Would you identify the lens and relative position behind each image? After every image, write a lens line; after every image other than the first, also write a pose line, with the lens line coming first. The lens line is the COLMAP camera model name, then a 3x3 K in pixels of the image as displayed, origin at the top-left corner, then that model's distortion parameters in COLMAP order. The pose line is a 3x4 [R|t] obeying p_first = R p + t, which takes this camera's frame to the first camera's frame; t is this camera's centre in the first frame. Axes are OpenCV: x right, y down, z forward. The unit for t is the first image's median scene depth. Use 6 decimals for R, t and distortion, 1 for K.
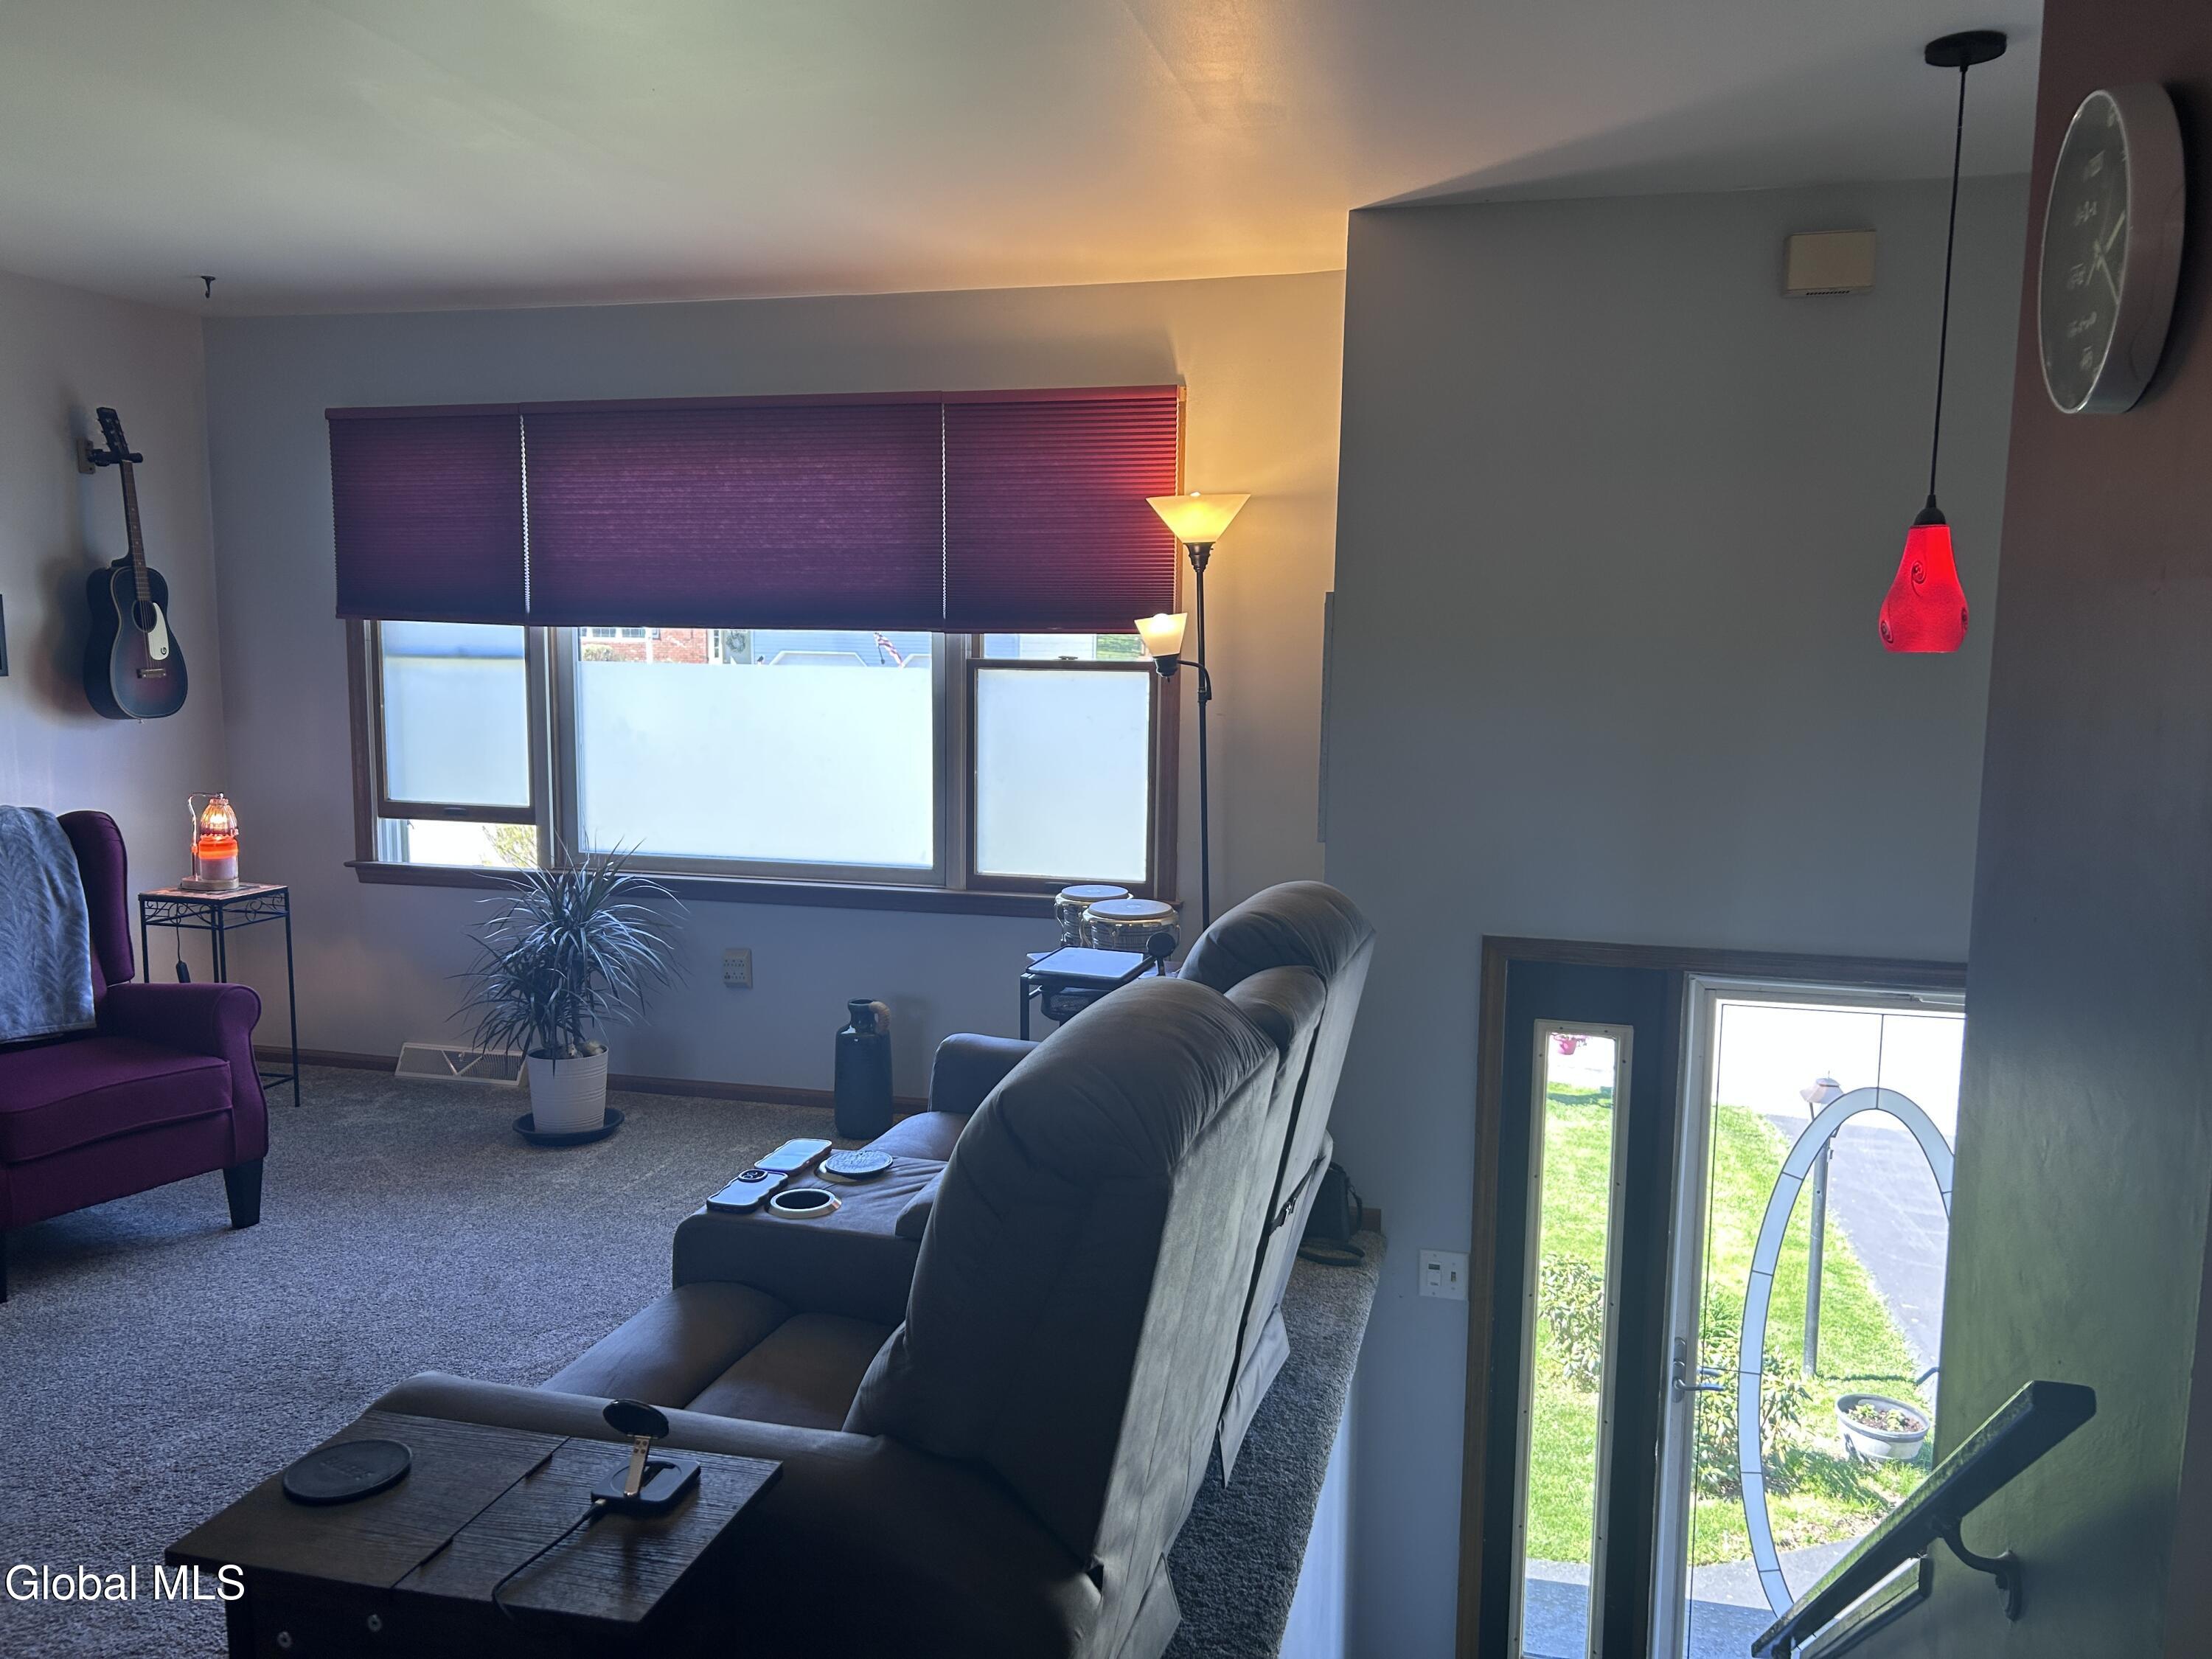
lens RADIAL K [[1657.3, 0, 1094.9], [0, 1657.3, 851.9], [0, 0, 1]] dist [0.066861, -0.089918]
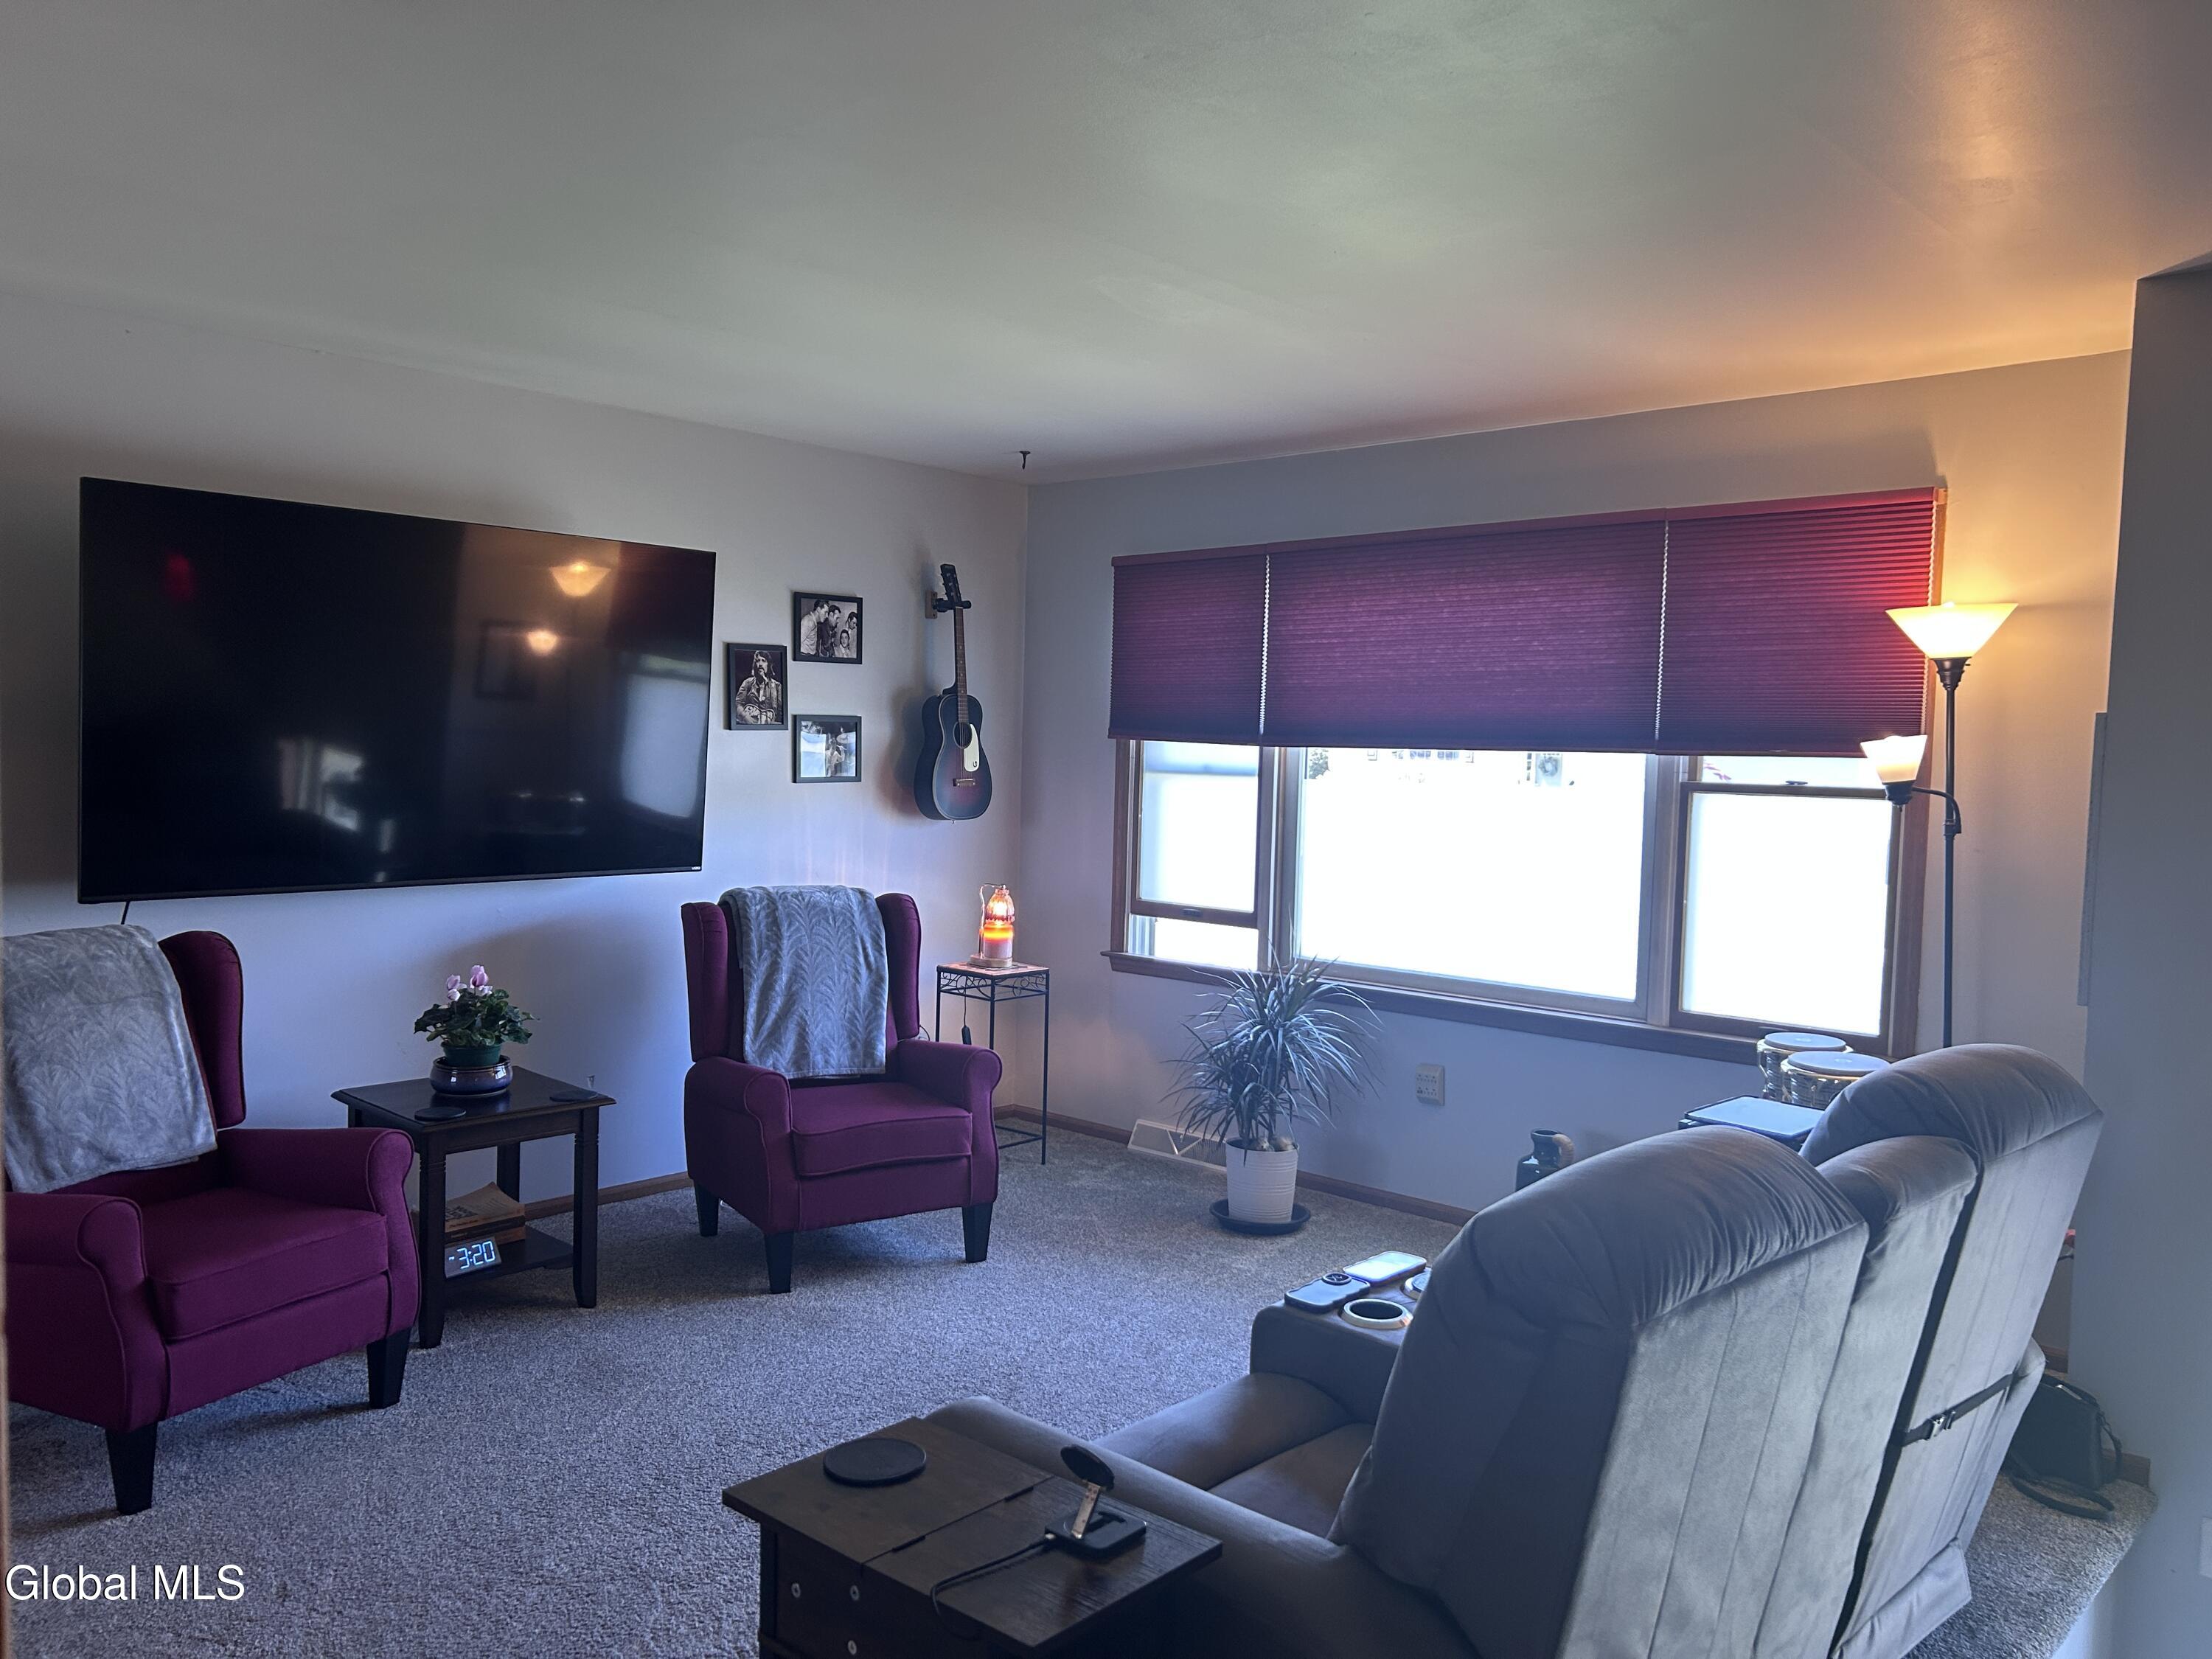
lens RADIAL K [[1657.3, 0, 1088.3], [0, 1657.3, 842.0], [0, 0, 1]] dist [0.066861, -0.089918]
pose [[0.885188, 0.038120, -0.463670, 0.071037], [-0.074383, 0.995413, -0.060167, 0.000235], [0.459250, 0.087748, 0.883963, 0.001985]]
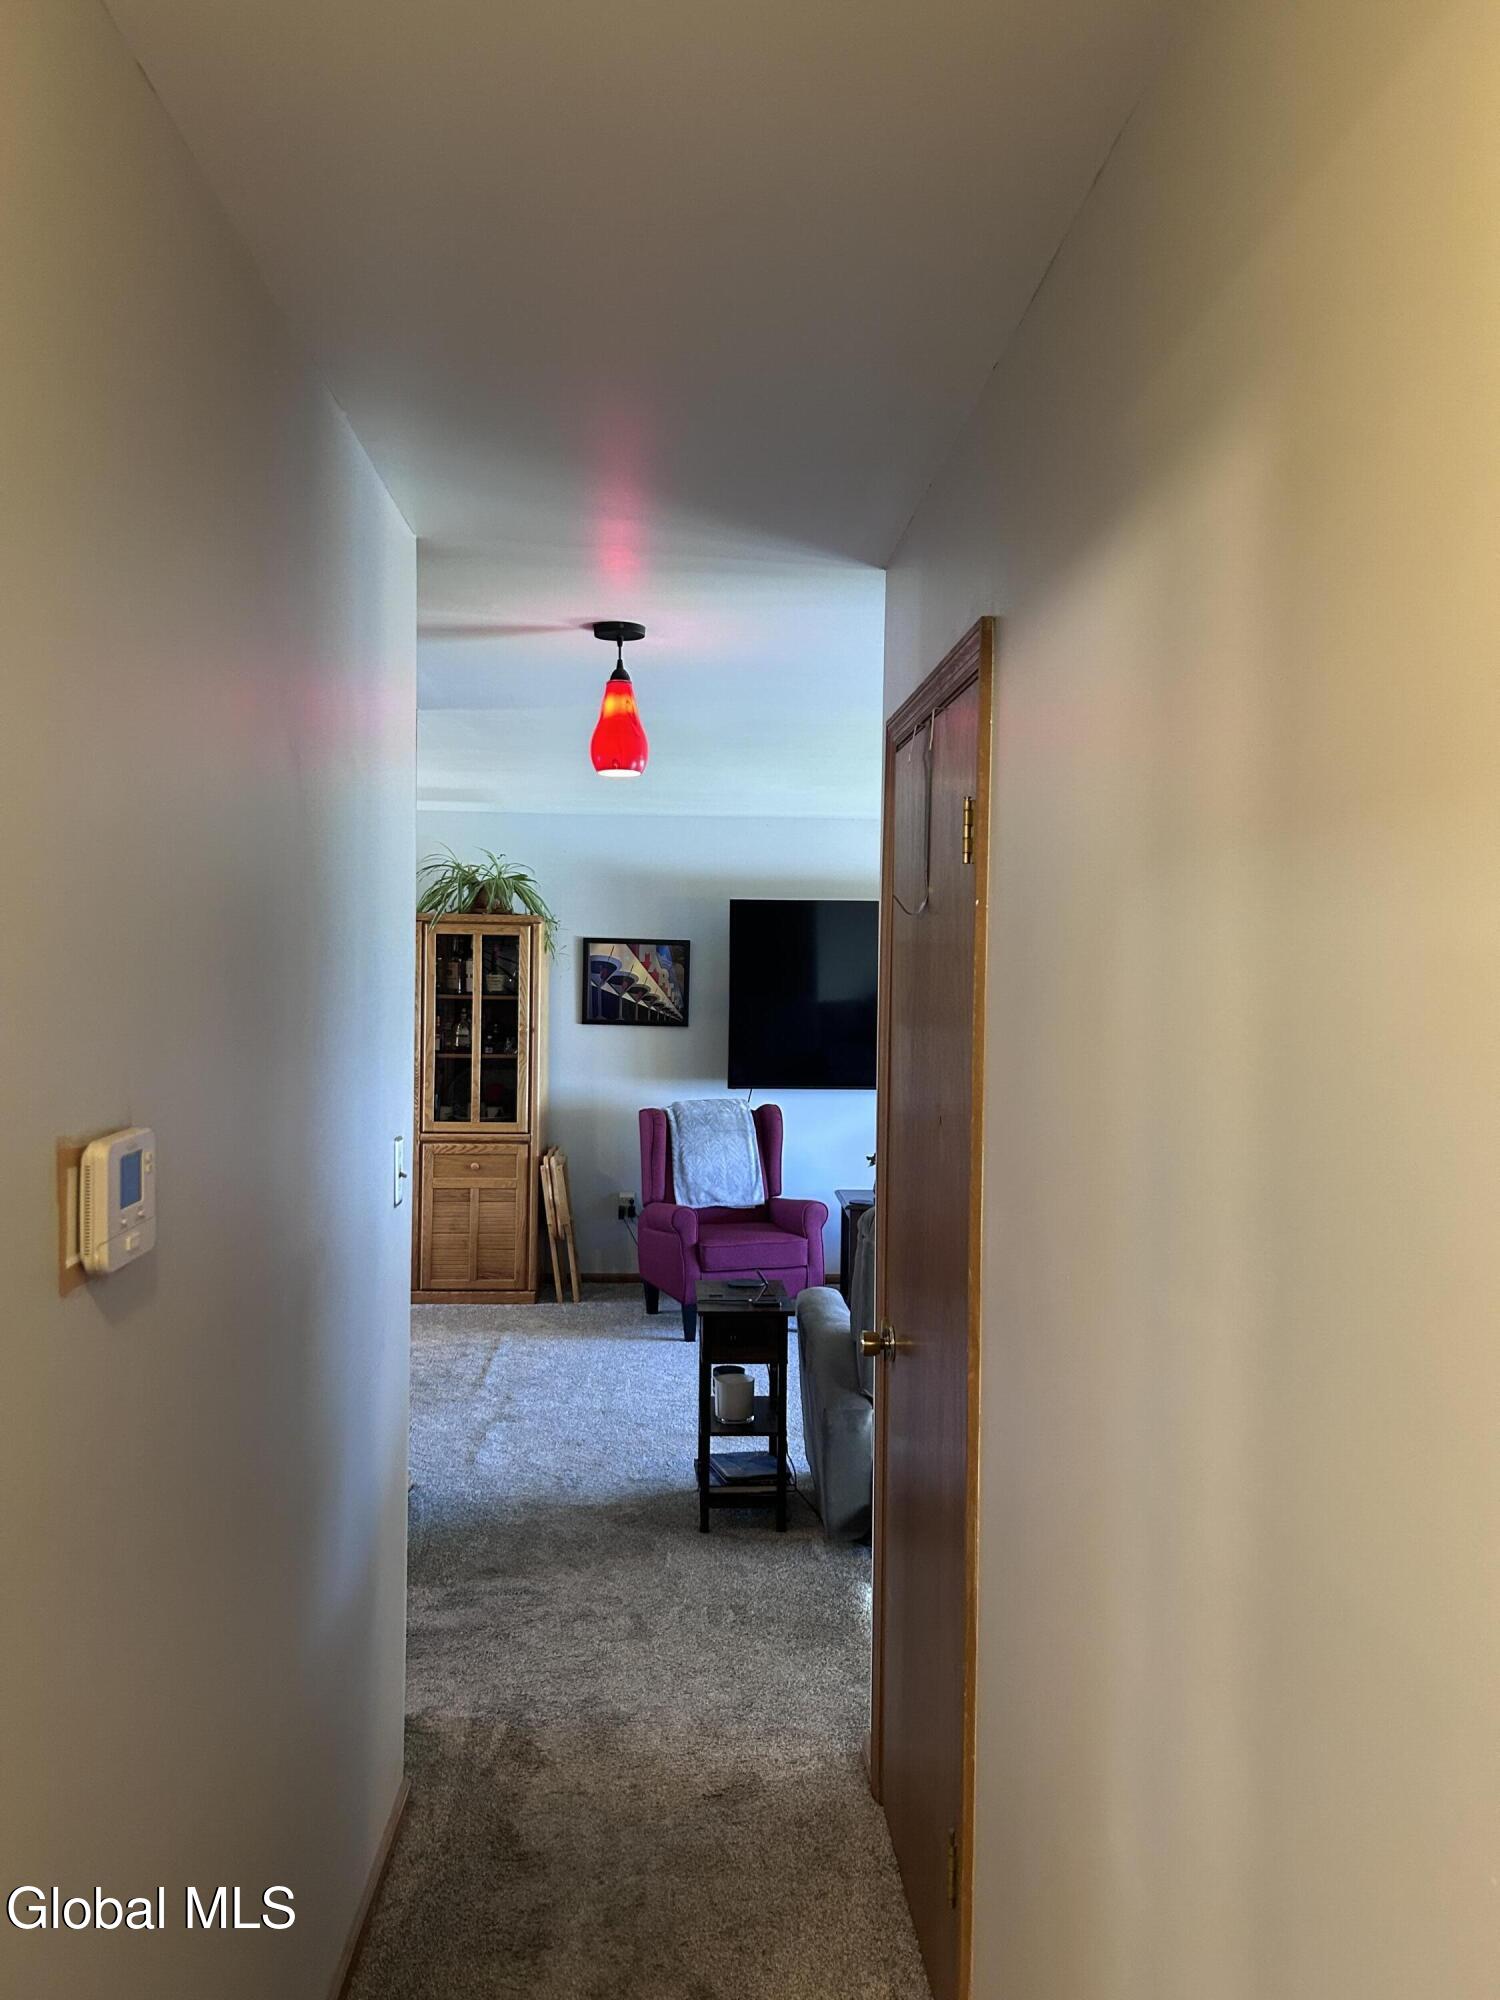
lens RADIAL K [[1498.5, 0, 750.5], [0, 1498.5, 998.2], [0, 0, 1]] dist [0.066861, -0.089918]
pose [[0.255128, -0.014211, -0.966803, 2.238154], [-0.134220, 0.989691, -0.049967, -0.006568], [0.957546, 0.142513, 0.250591, 0.287658]]
